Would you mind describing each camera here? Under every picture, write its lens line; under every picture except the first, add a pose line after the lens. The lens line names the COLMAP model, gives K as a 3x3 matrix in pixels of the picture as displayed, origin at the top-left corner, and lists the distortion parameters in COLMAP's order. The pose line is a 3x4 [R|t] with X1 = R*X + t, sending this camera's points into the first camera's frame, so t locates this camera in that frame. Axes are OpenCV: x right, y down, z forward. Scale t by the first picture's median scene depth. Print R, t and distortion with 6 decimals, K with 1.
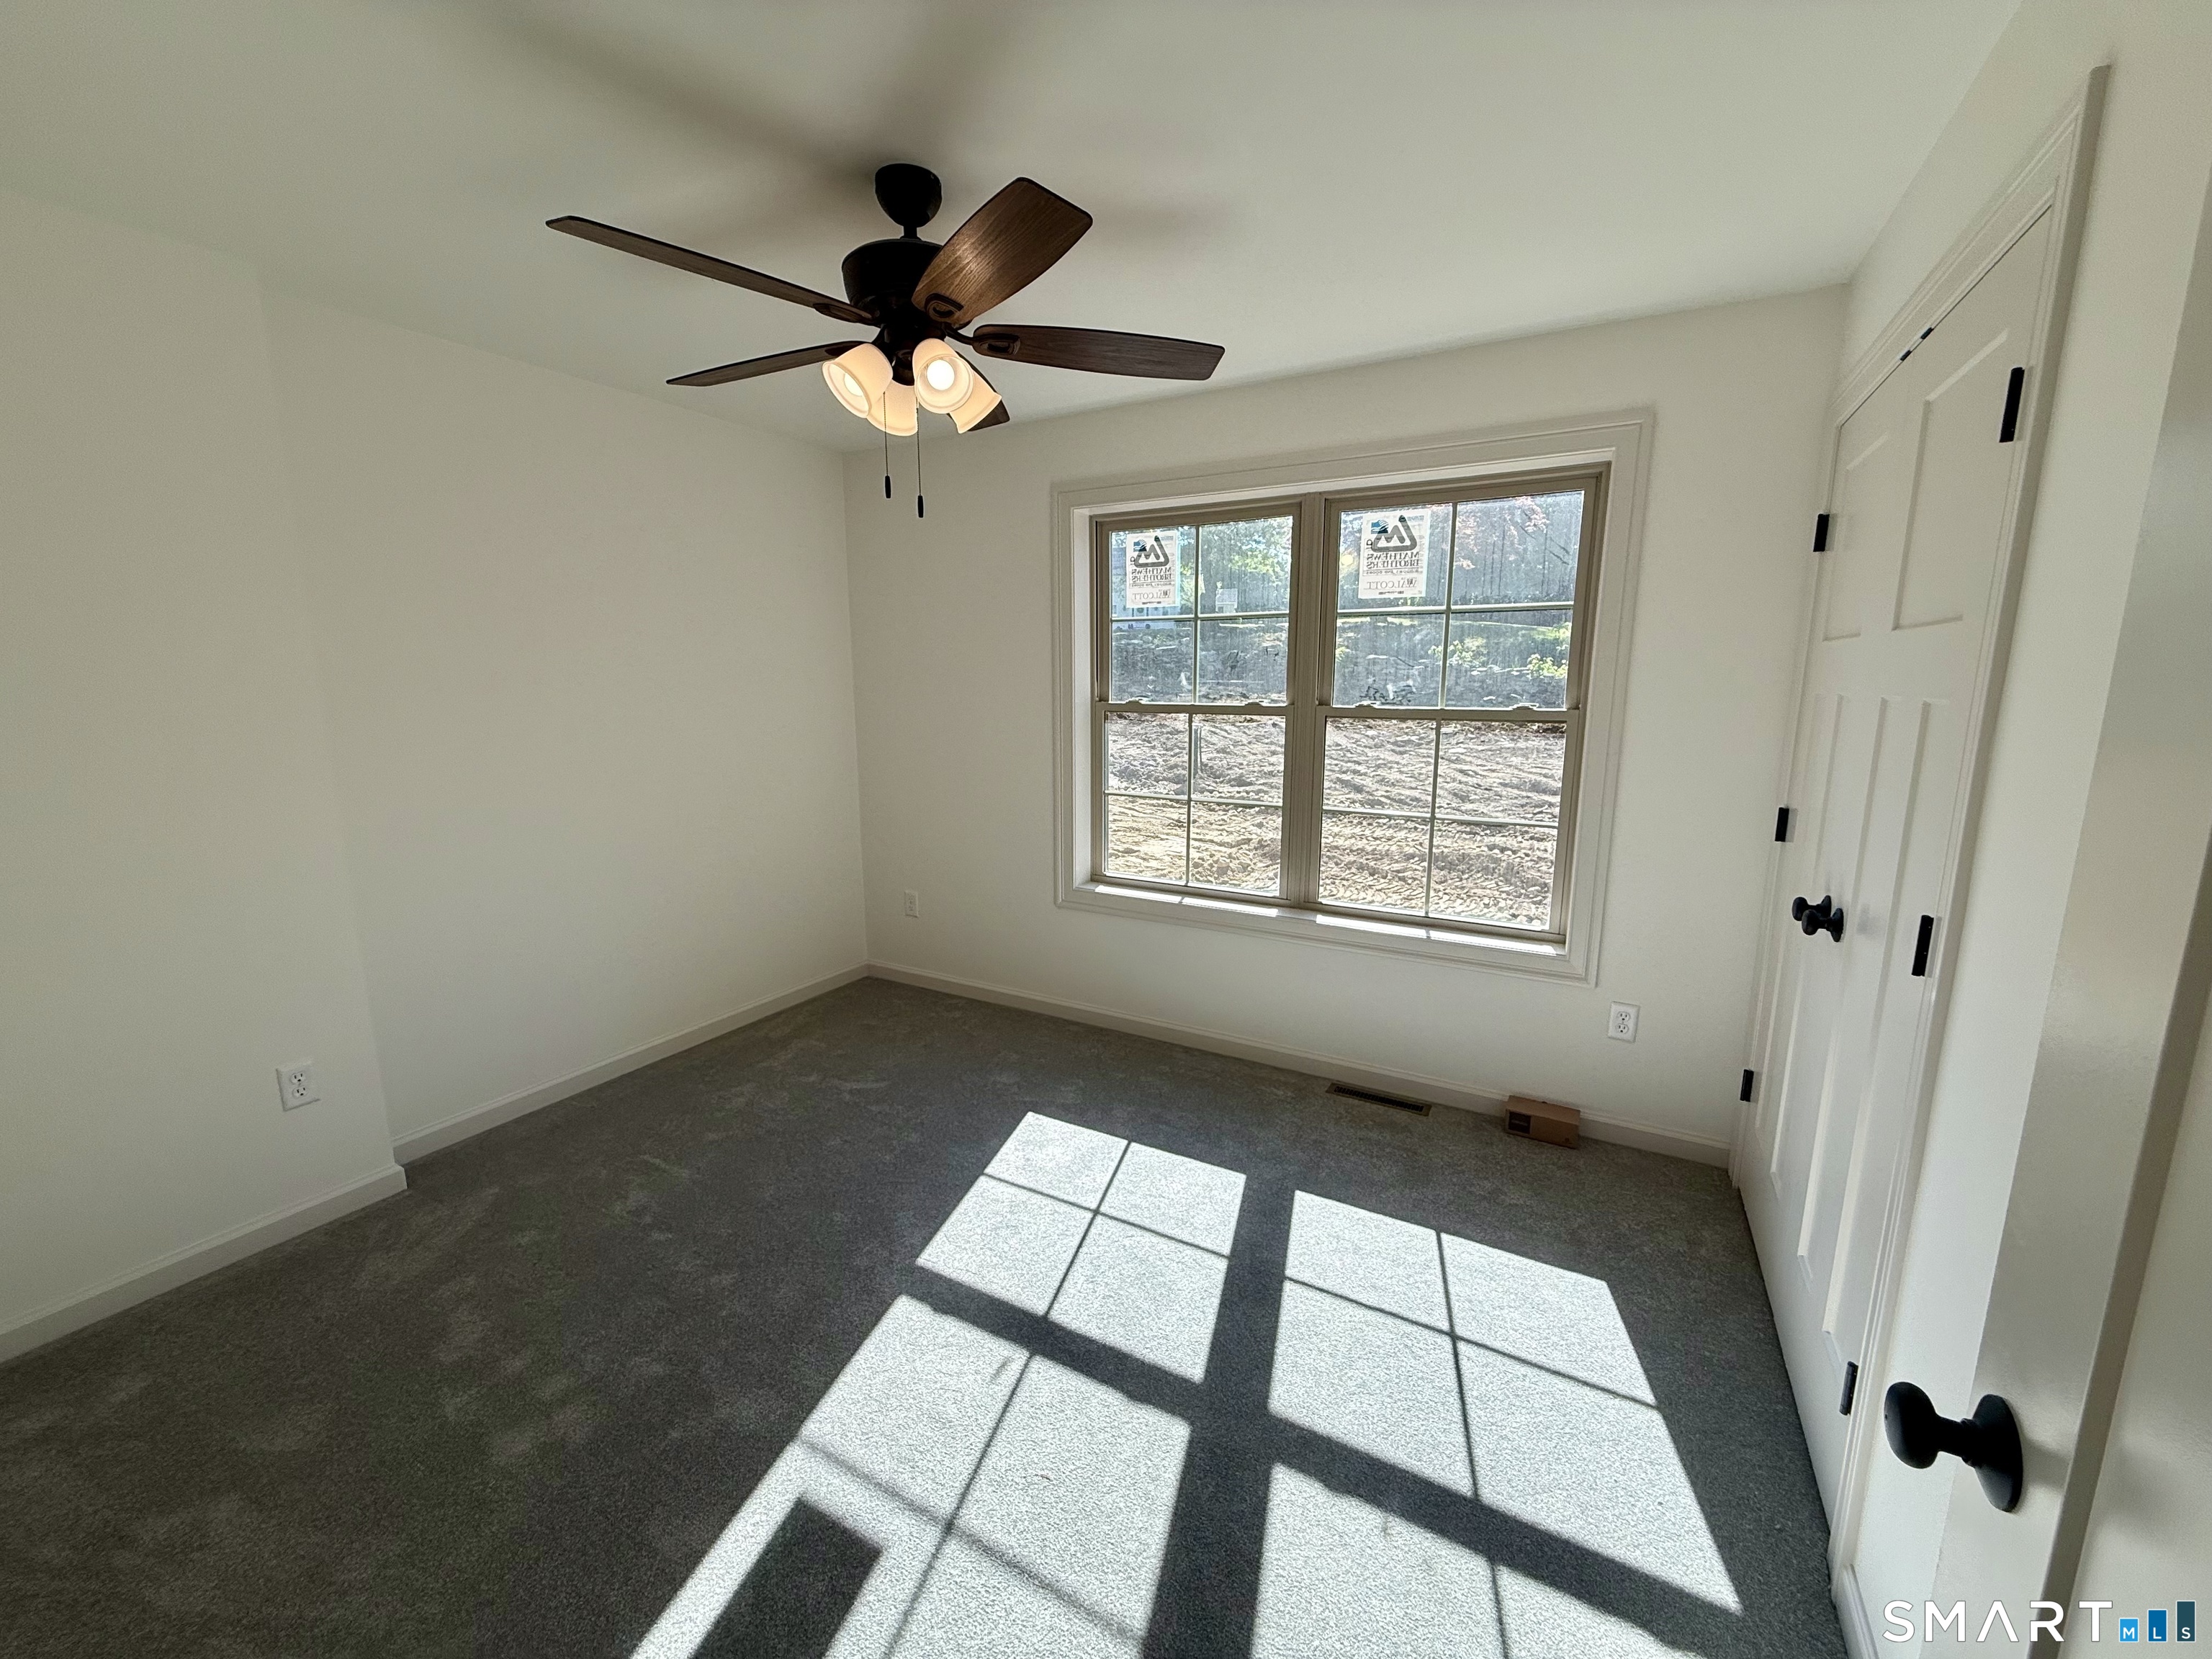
lens RADIAL K [[874.5, 0, 1102.7], [0, 874.5, 829.7], [0, 0, 1]] dist [-0.001792, 0.000012]
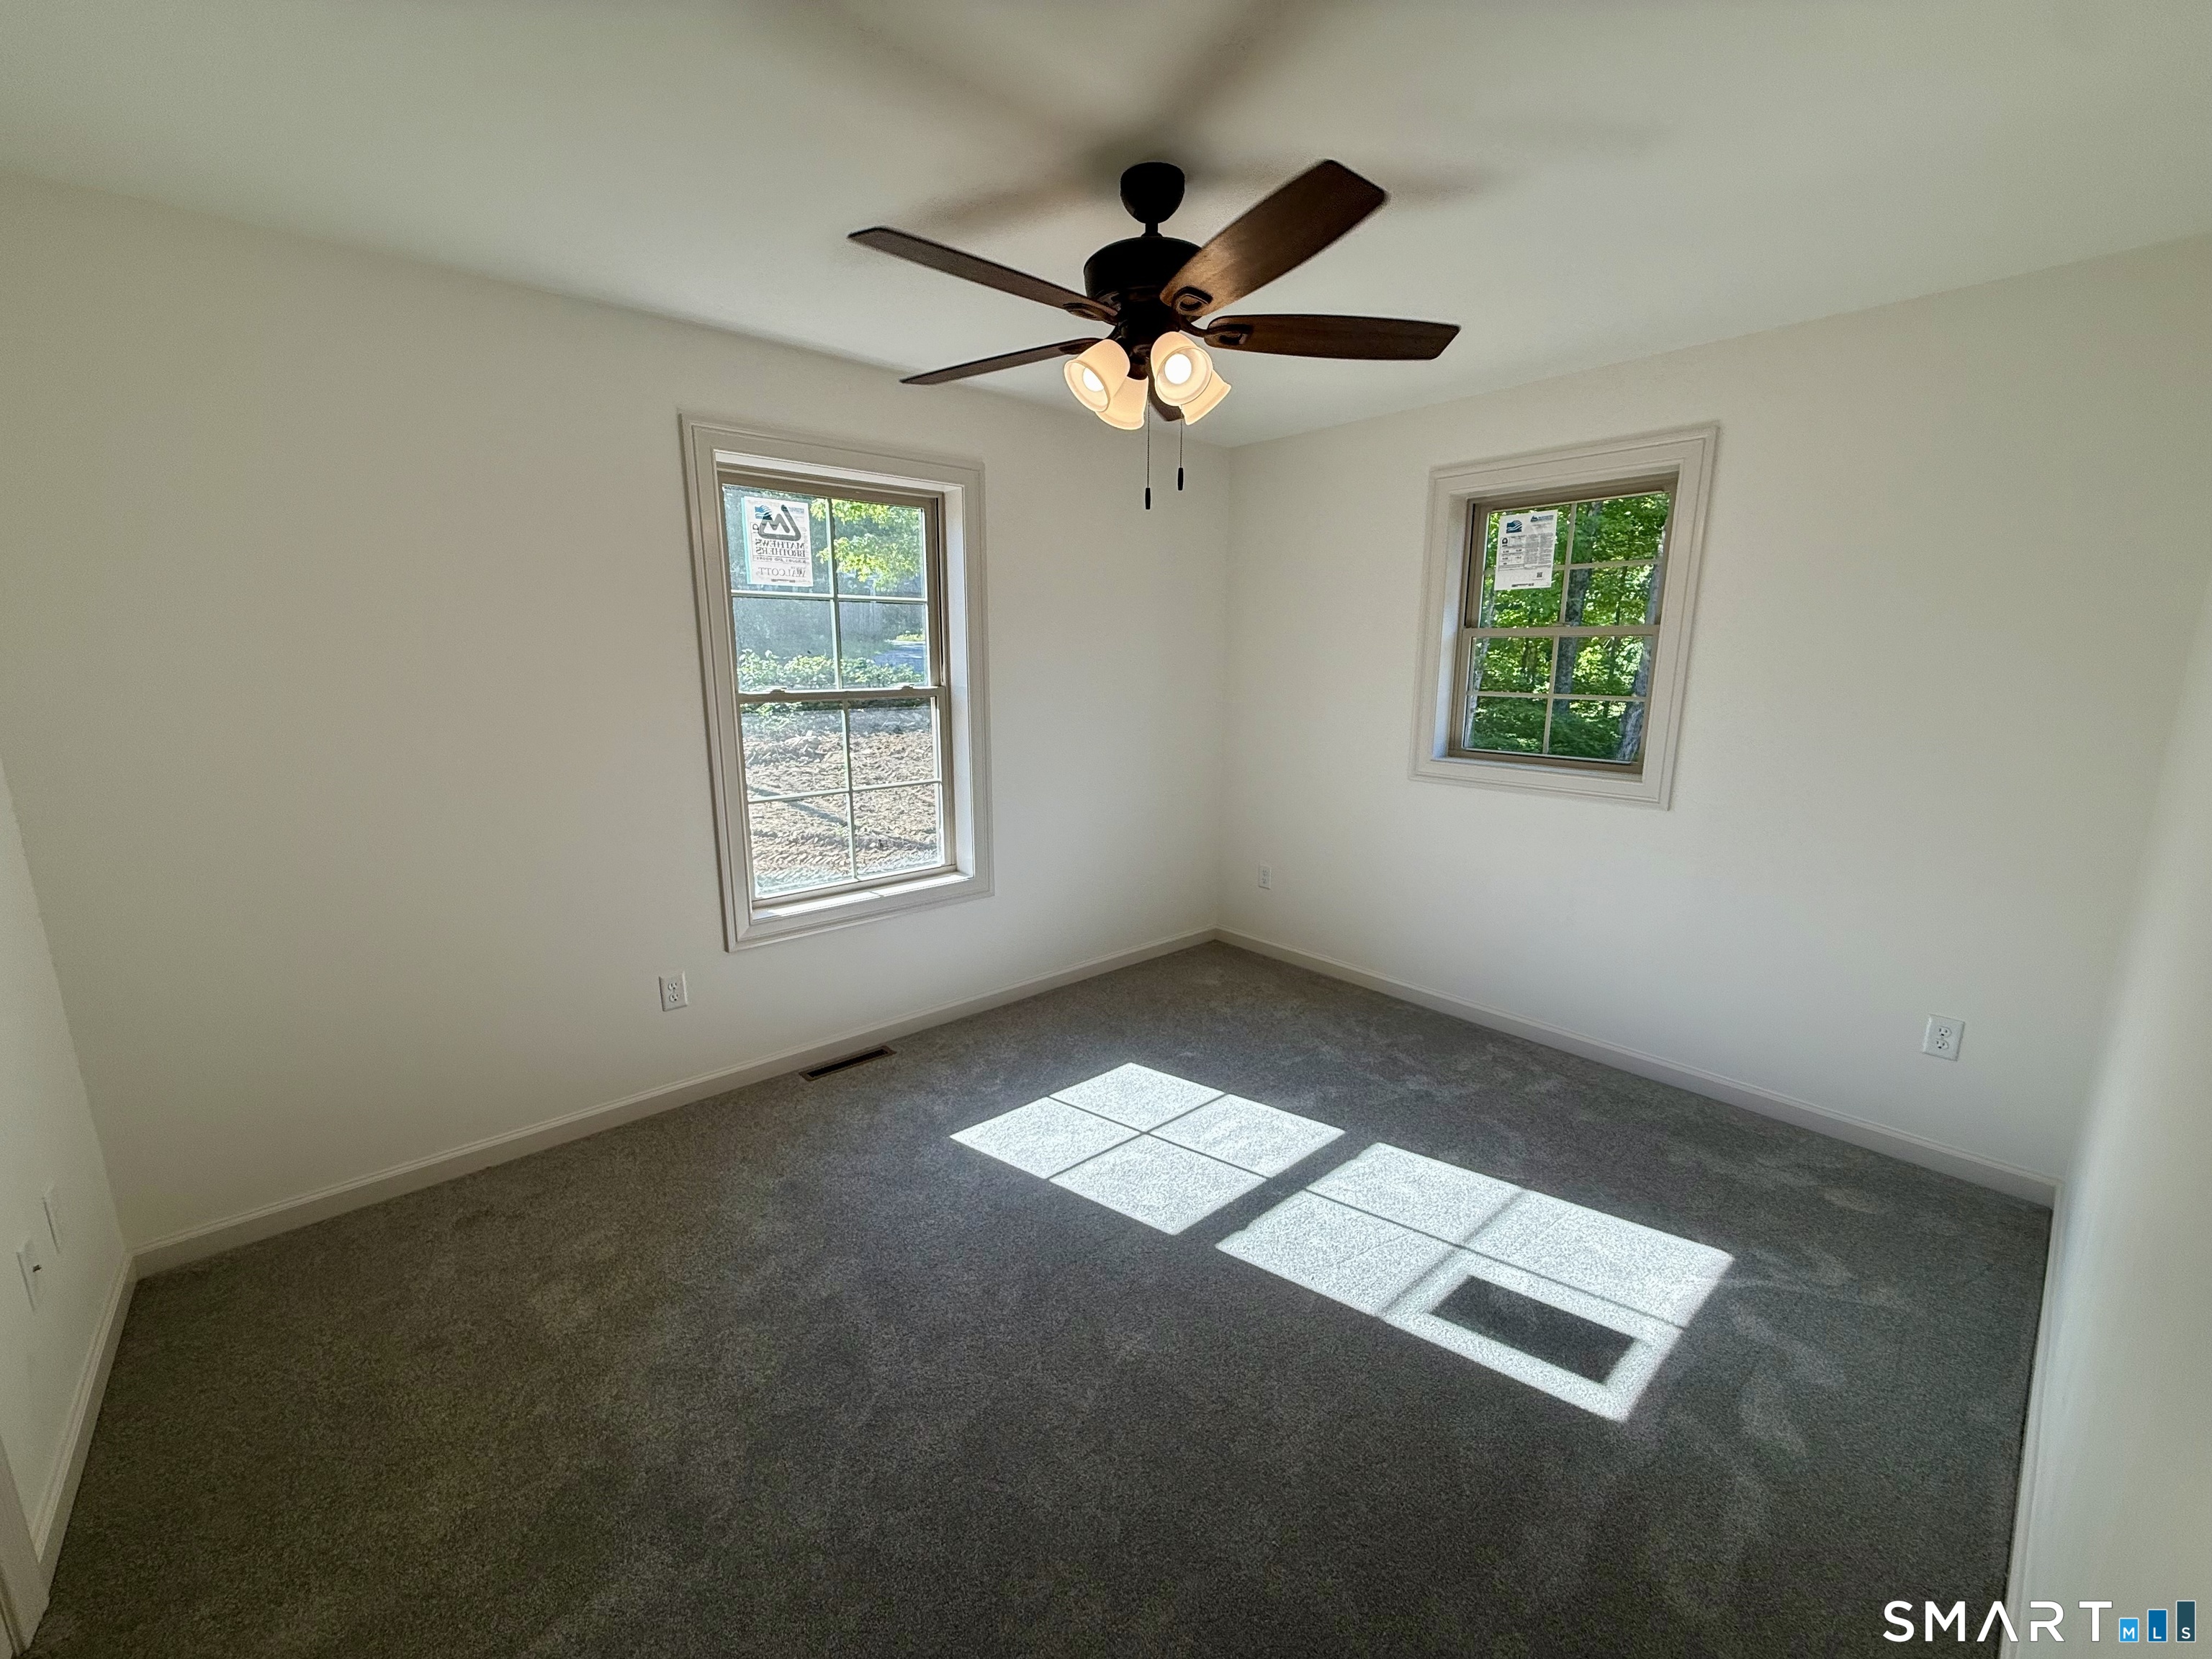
lens RADIAL K [[874.5, 0, 1102.7], [0, 874.5, 829.7], [0, 0, 1]] dist [-0.001792, 0.000012]
pose [[0.363515, -0.188963, 0.912222, -0.687515], [0.178303, 0.975222, 0.130960, -0.071998], [-0.914366, 0.115046, 0.388201, 0.394024]]
